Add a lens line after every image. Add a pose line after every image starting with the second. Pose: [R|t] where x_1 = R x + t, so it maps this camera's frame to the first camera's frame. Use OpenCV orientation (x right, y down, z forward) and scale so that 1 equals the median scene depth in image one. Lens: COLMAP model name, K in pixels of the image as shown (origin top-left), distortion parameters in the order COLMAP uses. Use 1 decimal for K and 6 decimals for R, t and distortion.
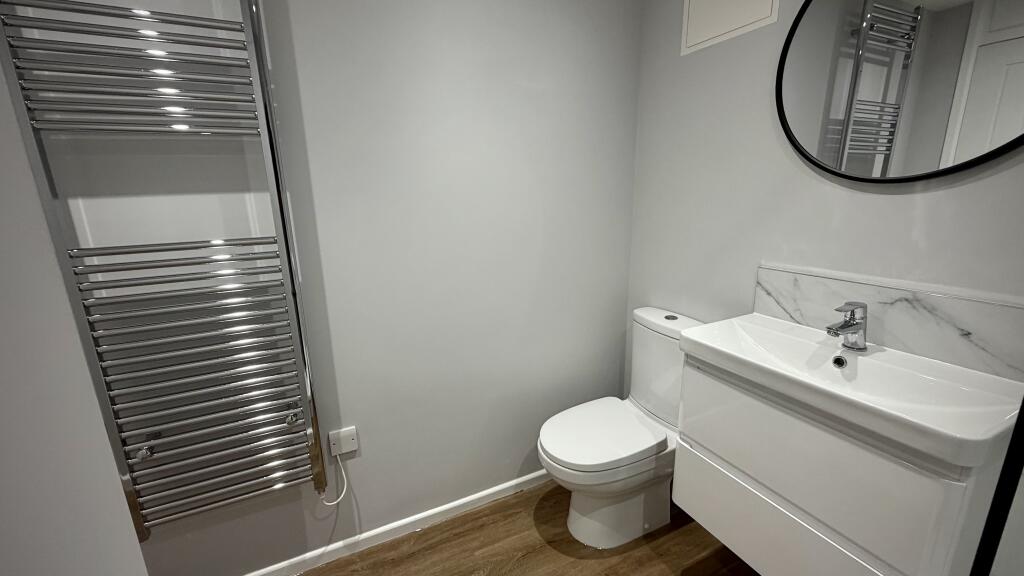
lens RADIAL K [[409.4, 0, 511.6], [0, 409.4, 288.1], [0, 0, 1]] dist [-0.000772, -0.000048]
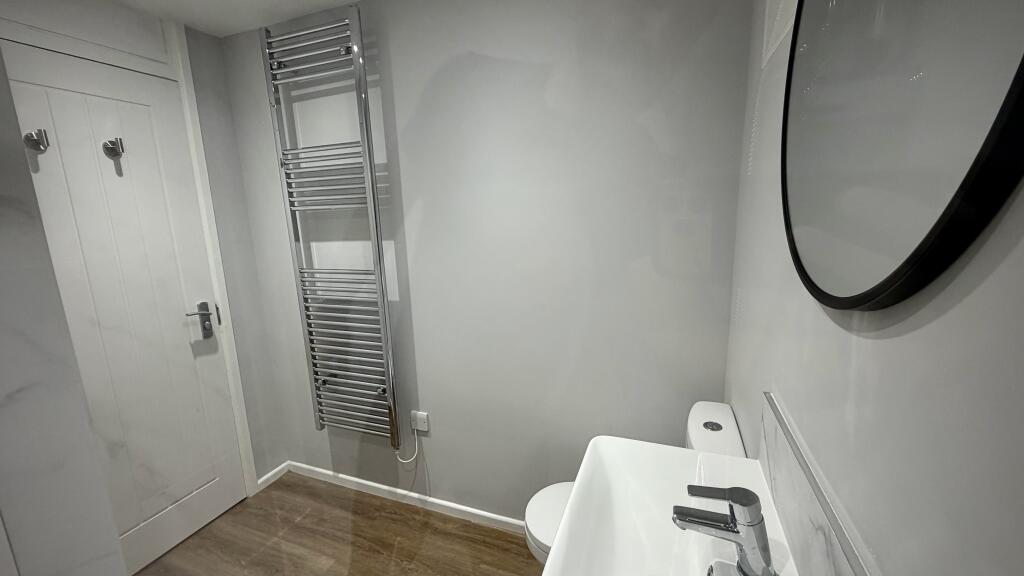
lens RADIAL K [[409.4, 0, 511.8], [0, 409.4, 289.1], [0, 0, 1]] dist [-0.000772, -0.000048]
pose [[0.682744, 0.138228, -0.717464, 0.694709], [-0.156146, 0.986860, 0.041541, -0.157464], [0.713778, 0.083667, 0.695356, 0.235967]]
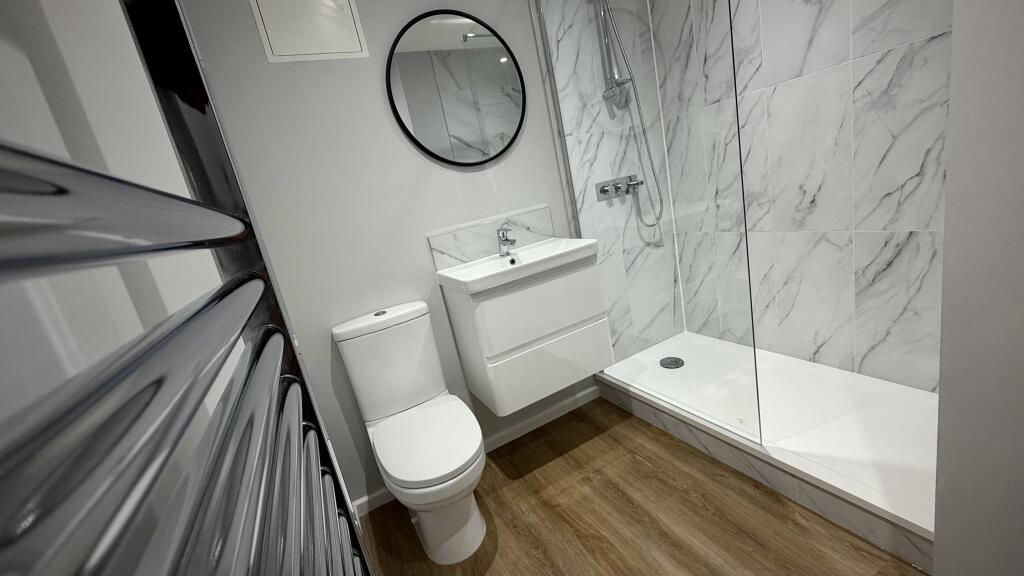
lens RADIAL K [[409.4, 0, 512.0], [0, 409.4, 285.6], [0, 0, 1]] dist [-0.000772, -0.000048]
pose [[-0.028026, -0.204190, 0.978530, -0.648848], [0.430884, 0.880833, 0.196144, -0.050940], [-0.901972, 0.427130, 0.063296, 0.654520]]
